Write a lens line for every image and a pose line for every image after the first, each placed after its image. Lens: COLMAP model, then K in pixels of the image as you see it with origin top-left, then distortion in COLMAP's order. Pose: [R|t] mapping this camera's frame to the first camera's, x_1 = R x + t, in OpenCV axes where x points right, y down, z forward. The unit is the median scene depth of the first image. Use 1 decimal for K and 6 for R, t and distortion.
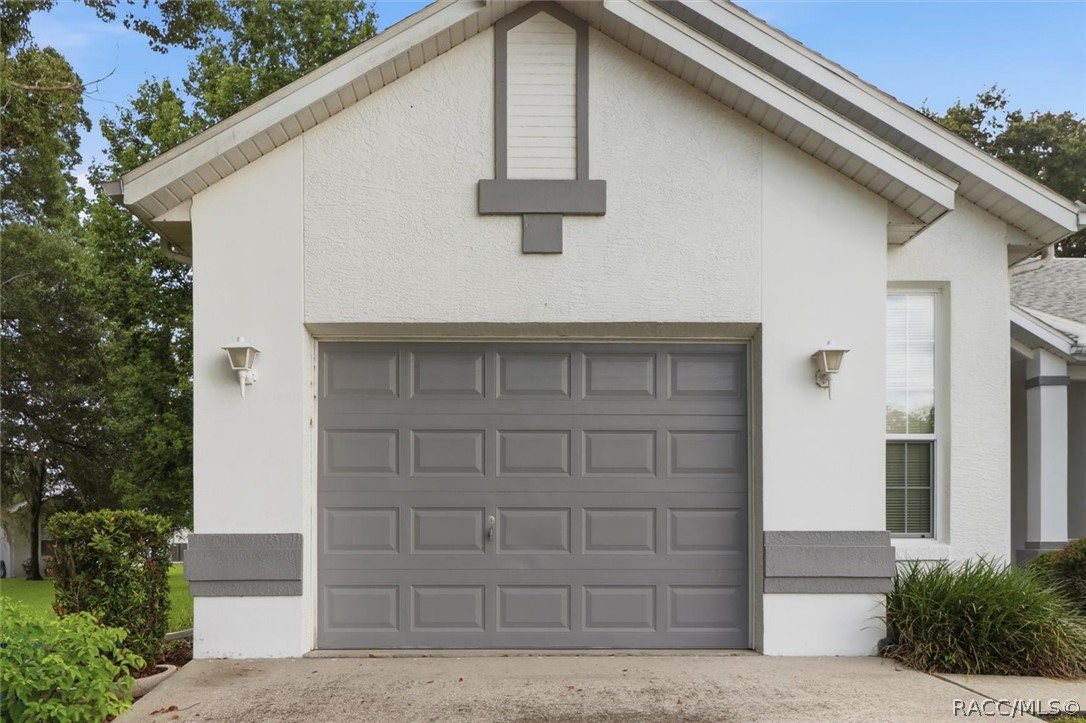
lens RADIAL K [[1828.2, 0, 543.0], [0, 1828.2, 361.5], [0, 0, 1]] dist [0.052457, 0.099937]
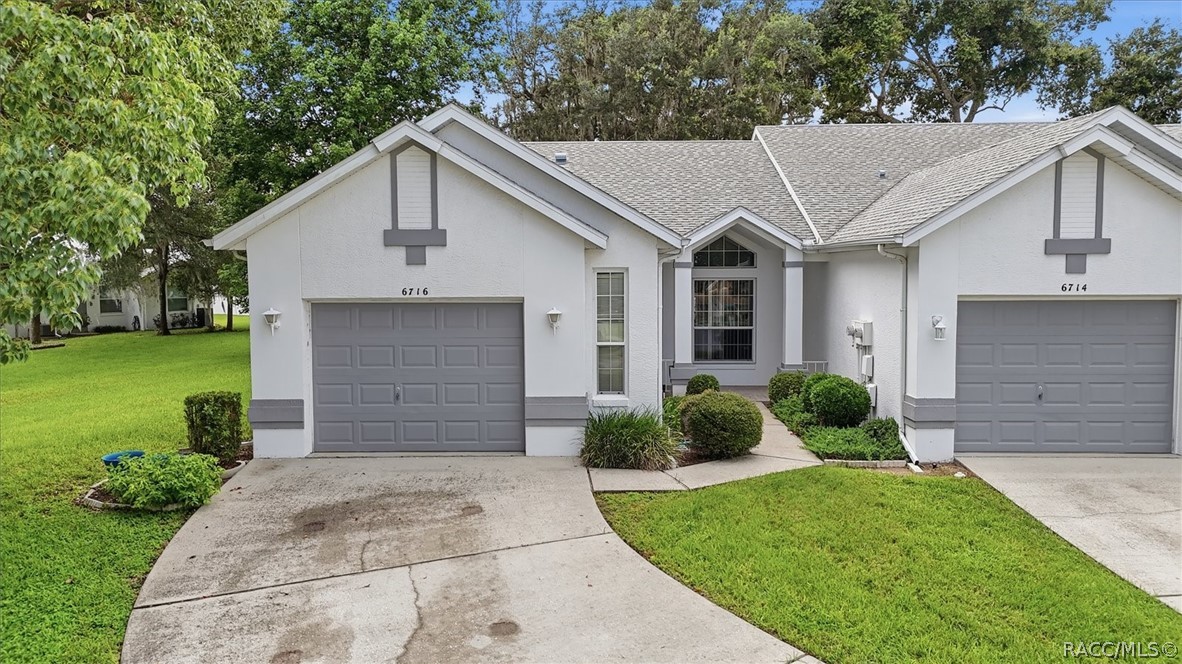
lens RADIAL K [[1830.8, 0, 591.0], [0, 1830.8, 332.0], [0, 0, 1]] dist [0.102897, 0.009043]
pose [[0.999321, -0.001645, -0.036821, 0.271006], [0.006873, 0.989796, 0.142325, -0.275354], [0.036211, -0.142481, 0.989135, -1.039931]]
